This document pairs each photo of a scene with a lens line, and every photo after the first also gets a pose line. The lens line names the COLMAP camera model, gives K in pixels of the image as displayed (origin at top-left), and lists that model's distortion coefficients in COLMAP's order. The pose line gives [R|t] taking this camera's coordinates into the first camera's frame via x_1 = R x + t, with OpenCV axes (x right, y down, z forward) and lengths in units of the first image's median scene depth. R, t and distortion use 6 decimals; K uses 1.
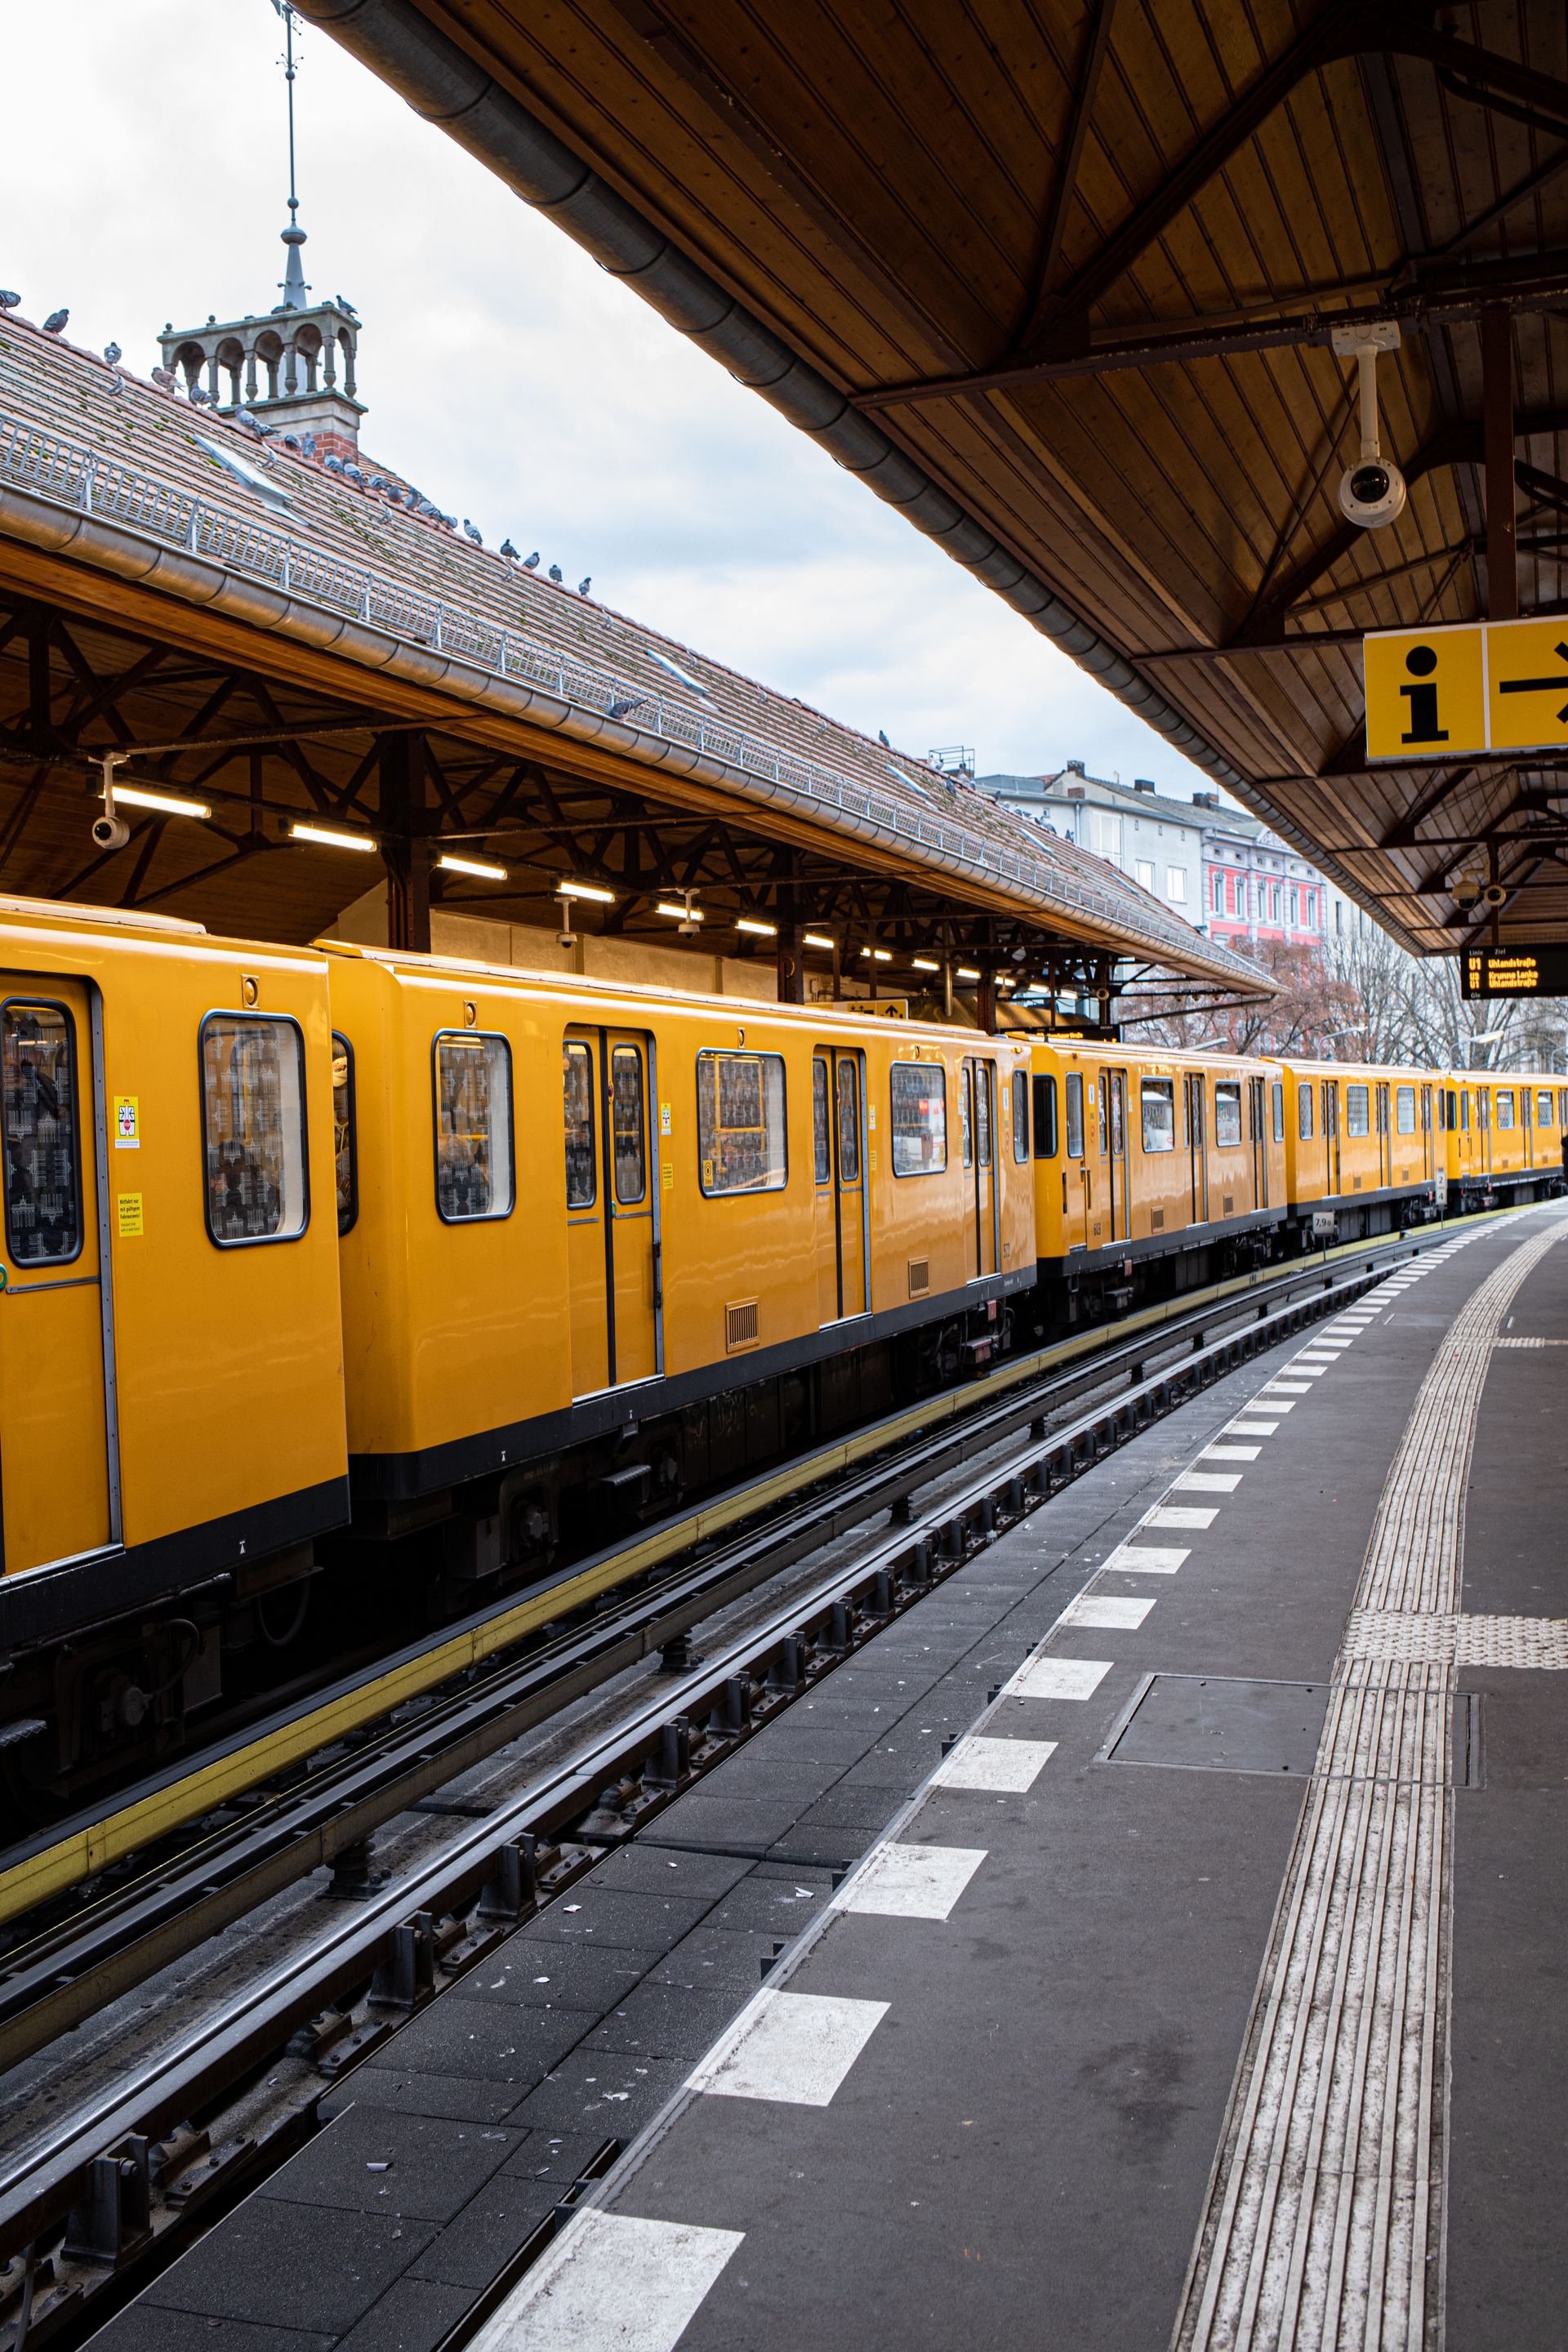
lens RADIAL K [[2292.8, 0, 774.6], [0, 2292.8, 1154.7], [0, 0, 1]] dist [-0.059870, 0.051585]
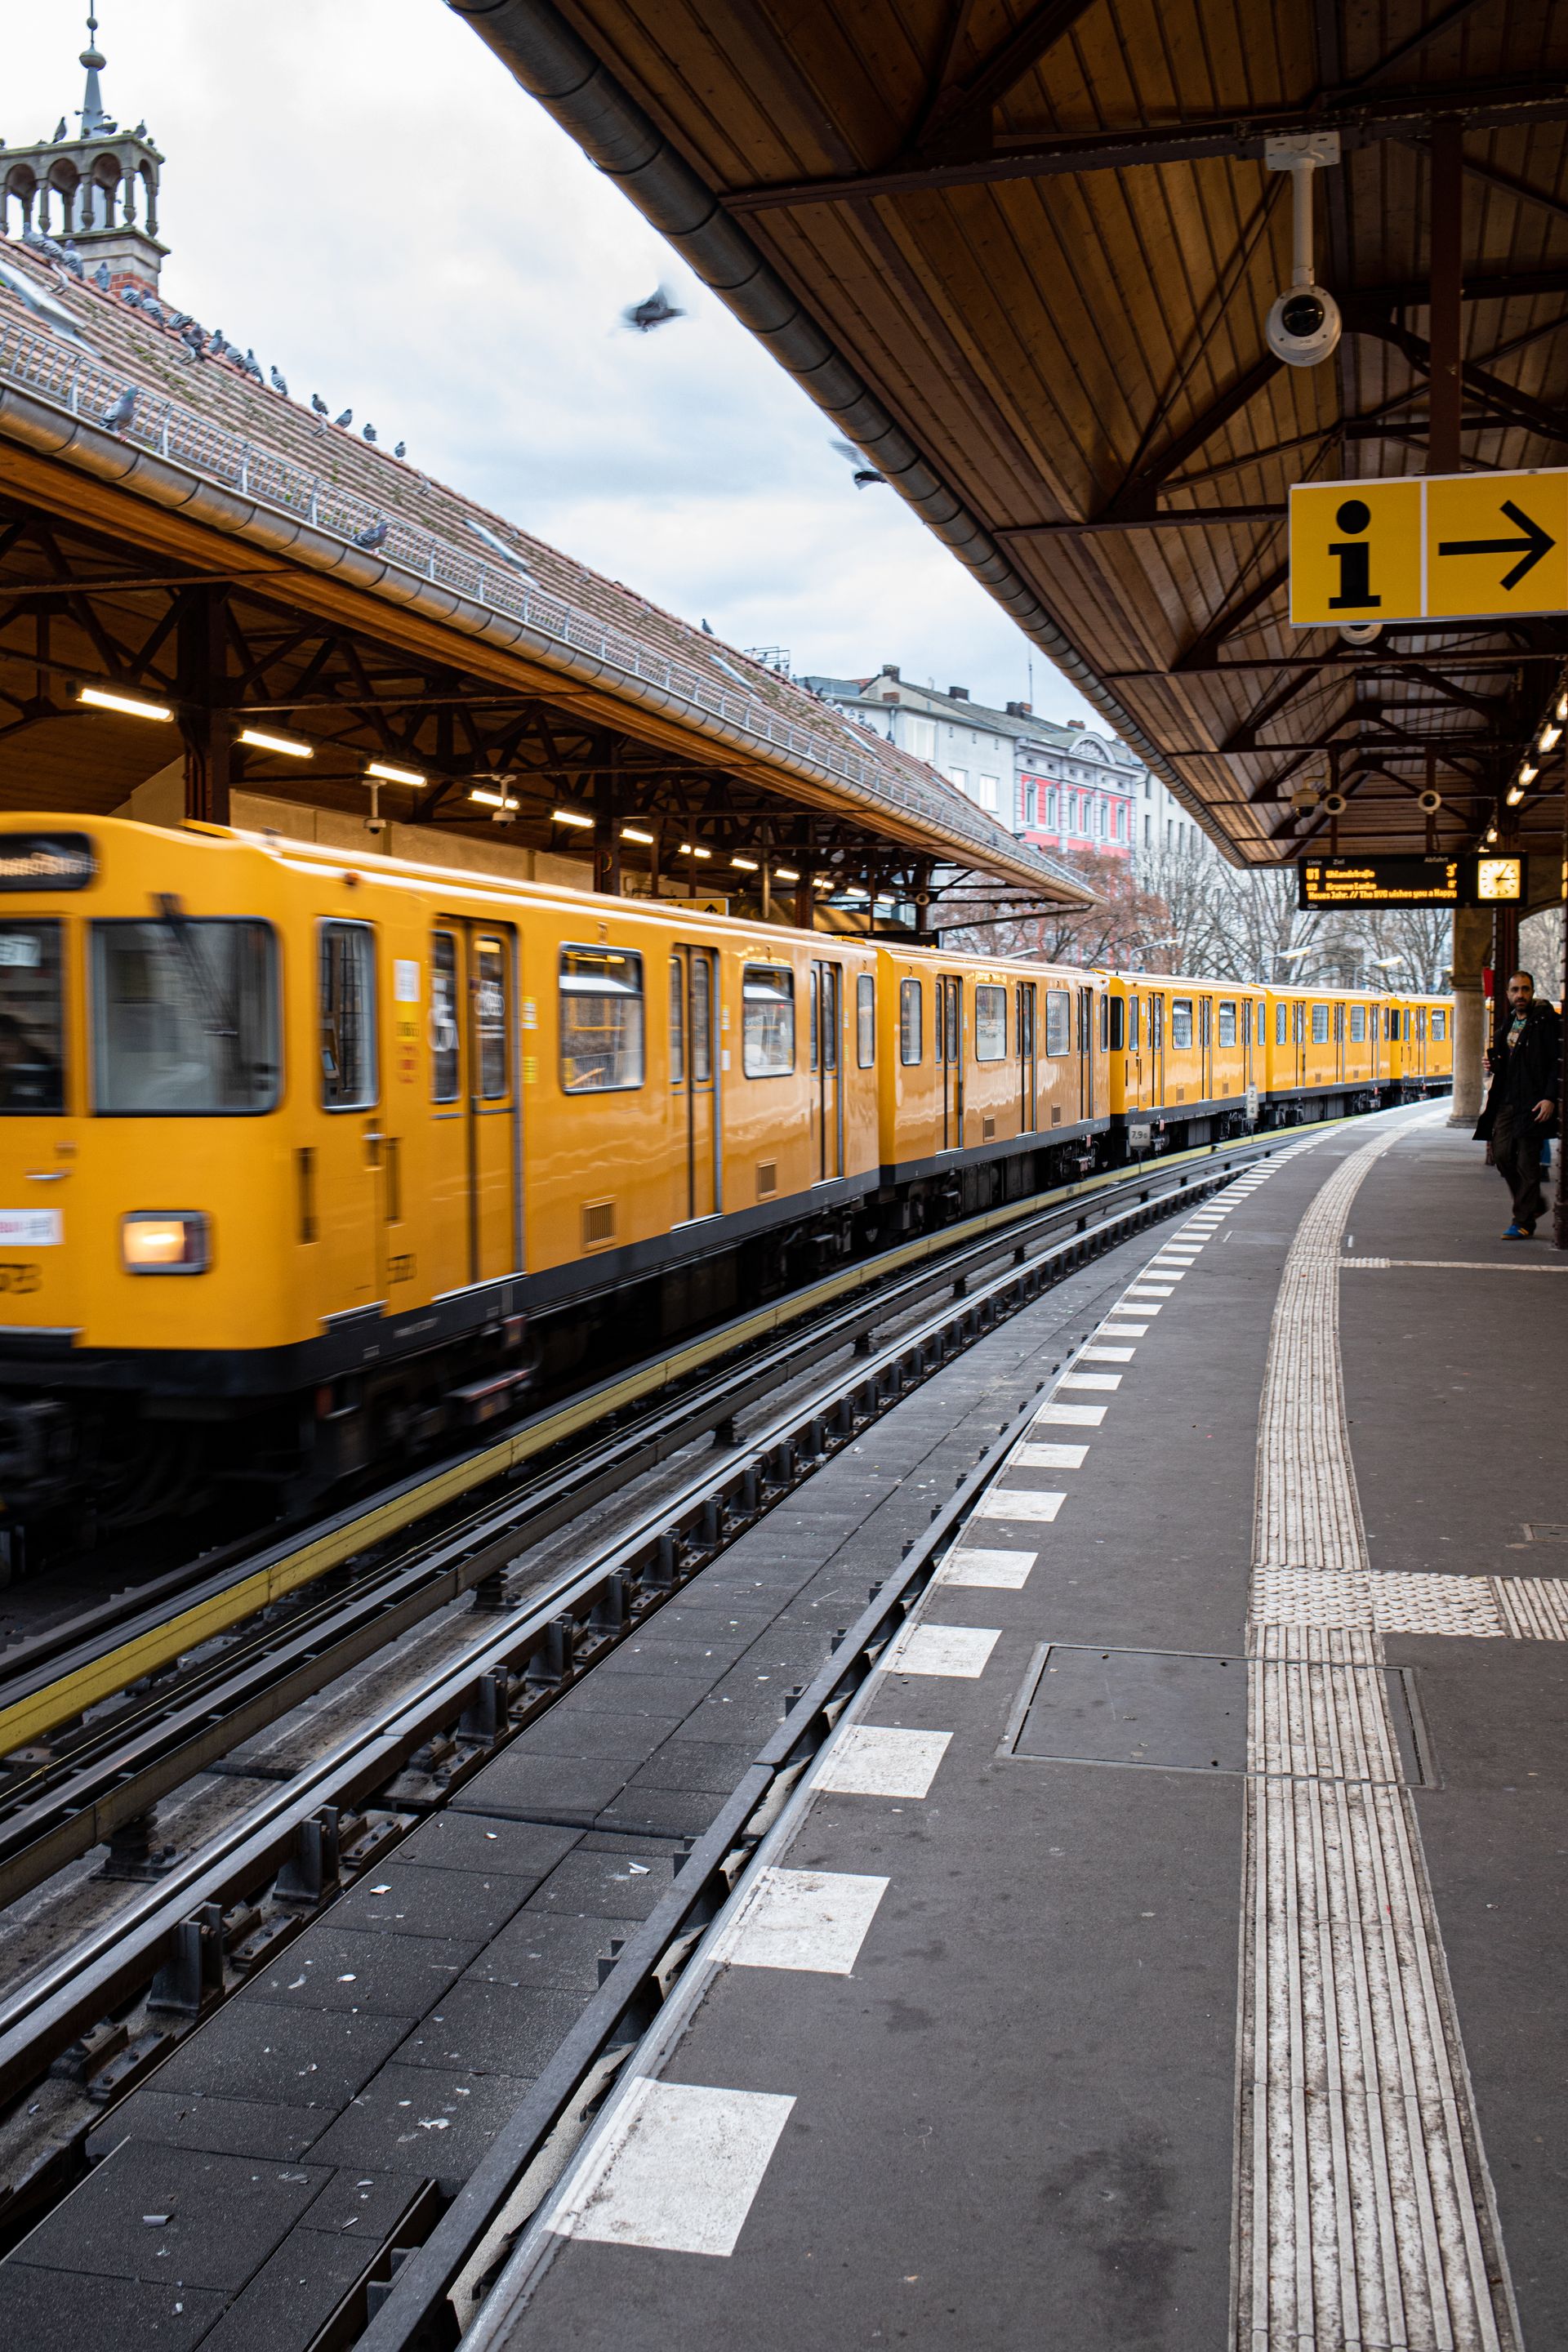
lens RADIAL K [[2149.3, 0, 727.6], [0, 2149.3, 1135.8], [0, 0, 1]] dist [-0.068317, 0.039742]
pose [[0.996596, 0.015533, 0.080961, -0.021075], [-0.018301, 0.999269, 0.033558, 0.003269], [-0.080381, -0.034925, 0.996152, 0.138688]]
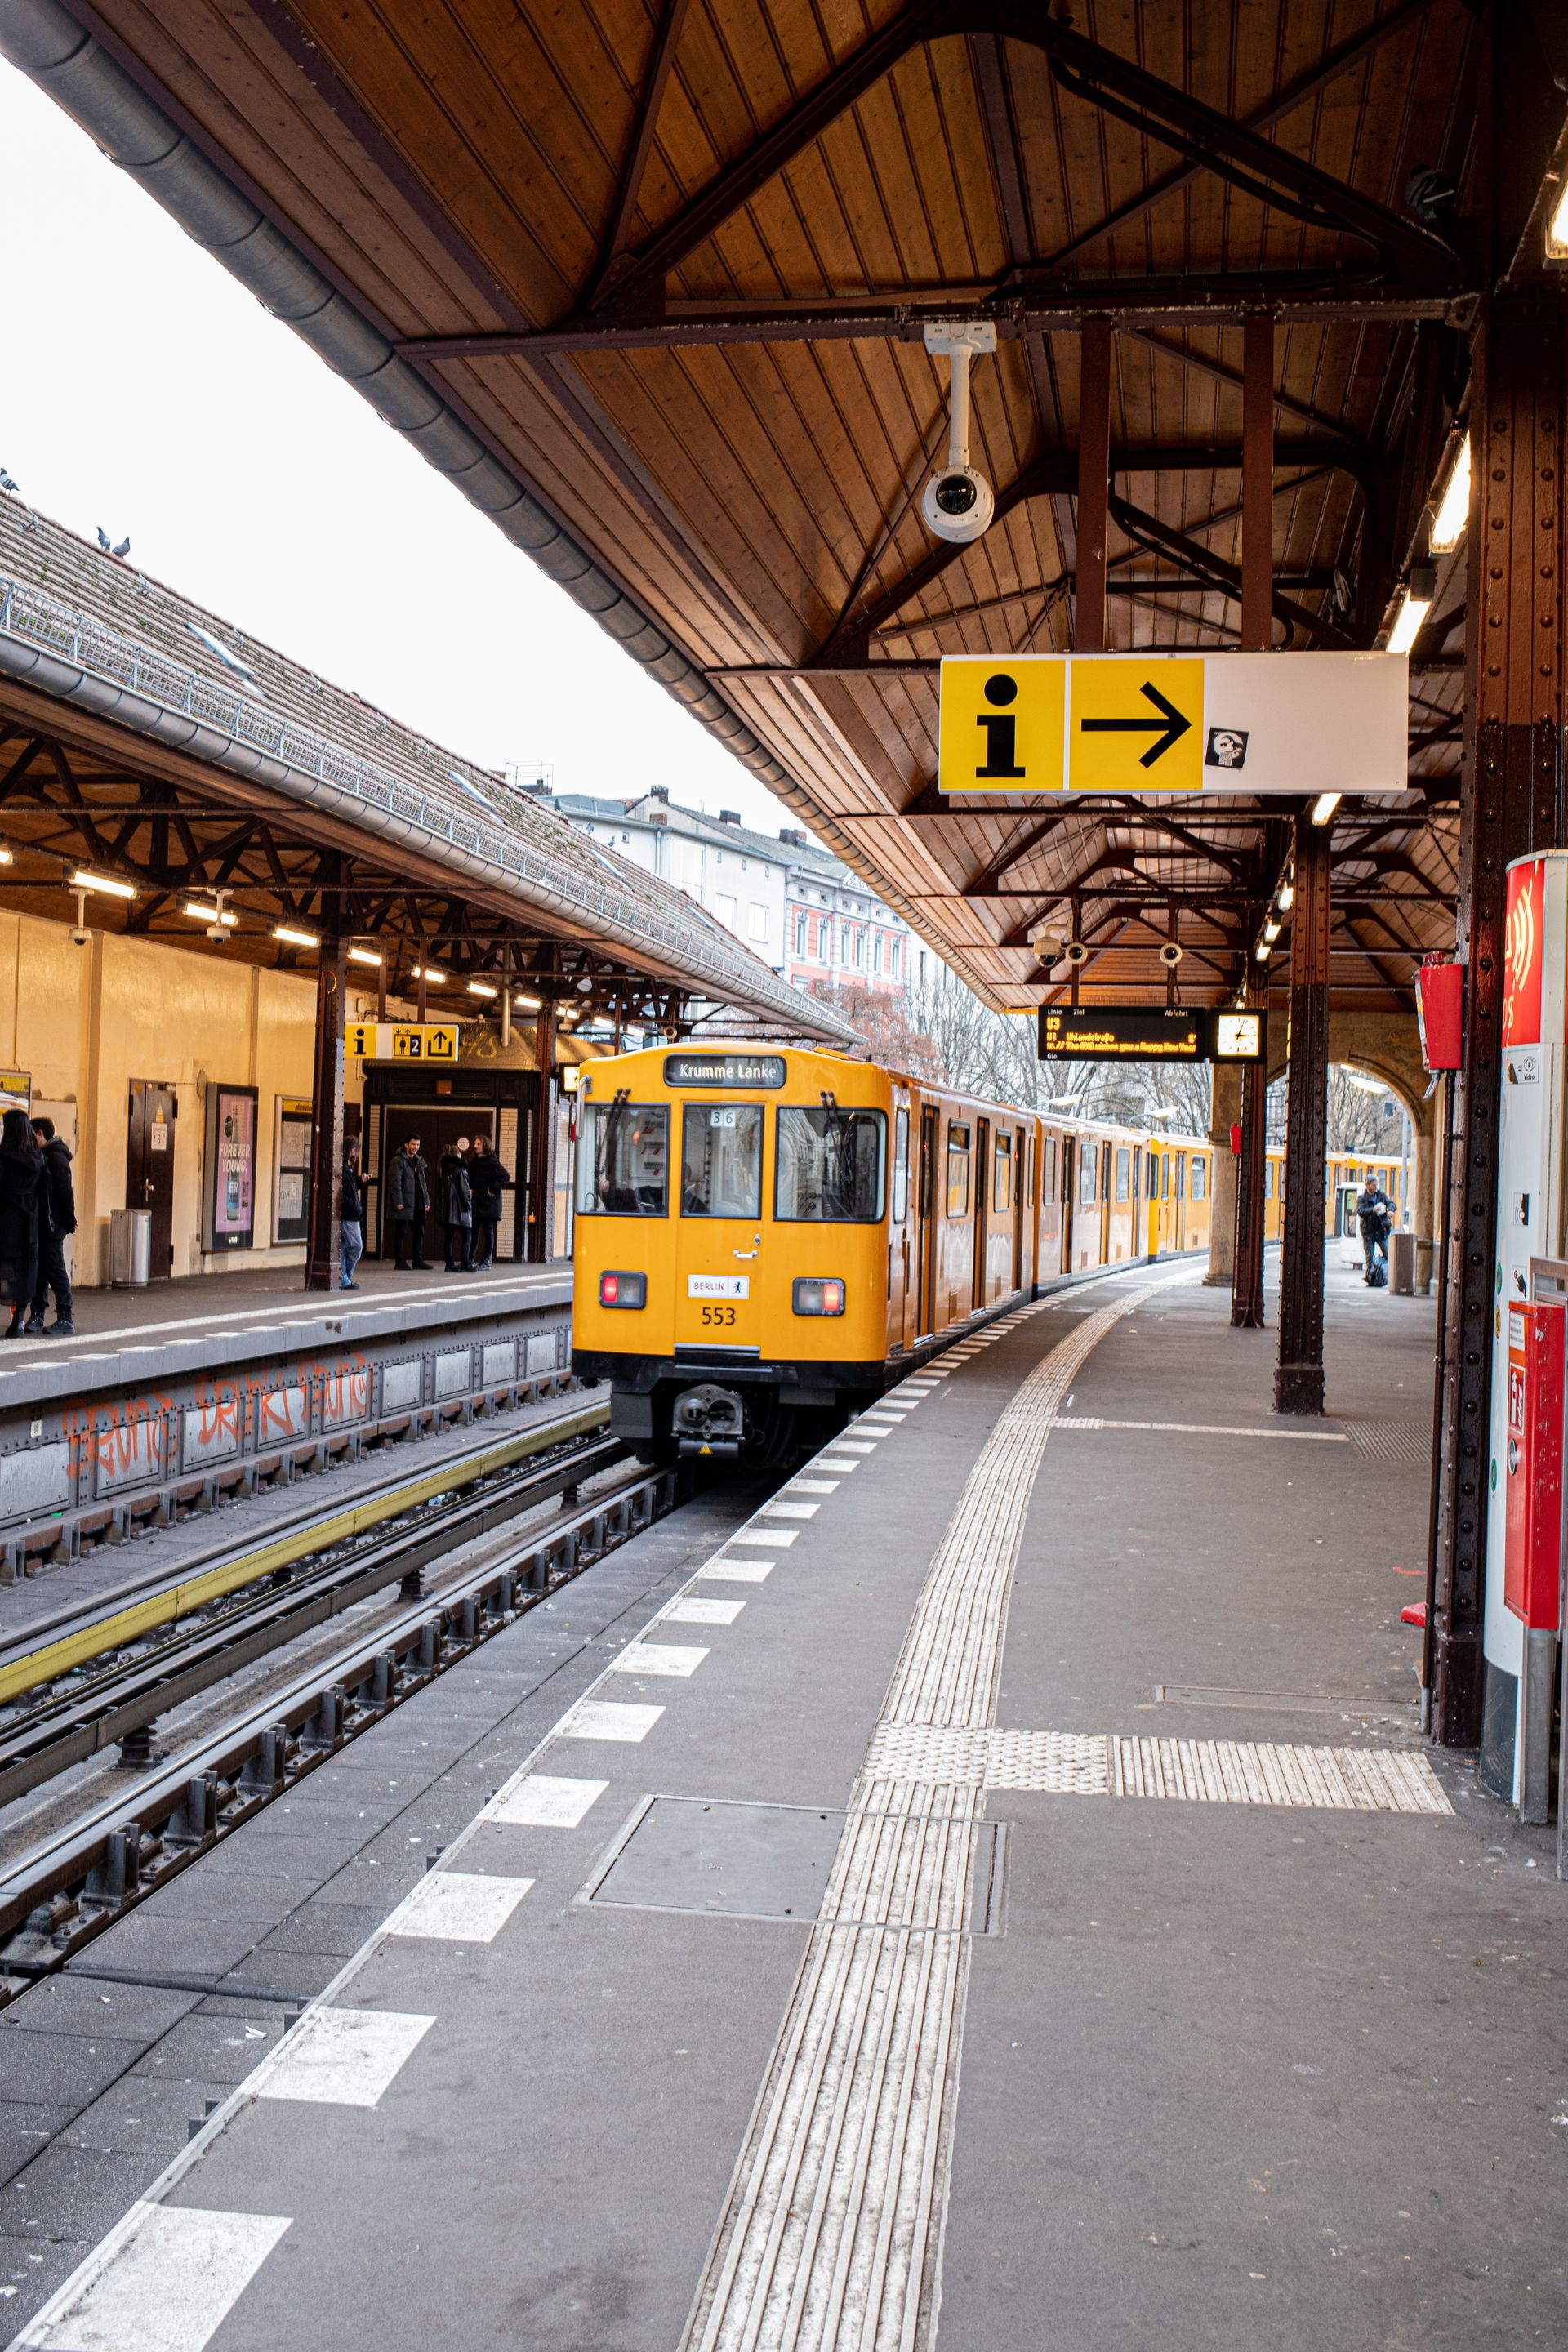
lens RADIAL K [[2355.9, 0, 783.7], [0, 2355.9, 1143.5], [0, 0, 1]] dist [-0.065535, 0.056424]
pose [[0.982409, 0.052202, 0.179295, 0.028881], [-0.048470, 0.998508, -0.025137, -0.003993], [-0.180340, 0.016004, 0.983474, 0.065881]]
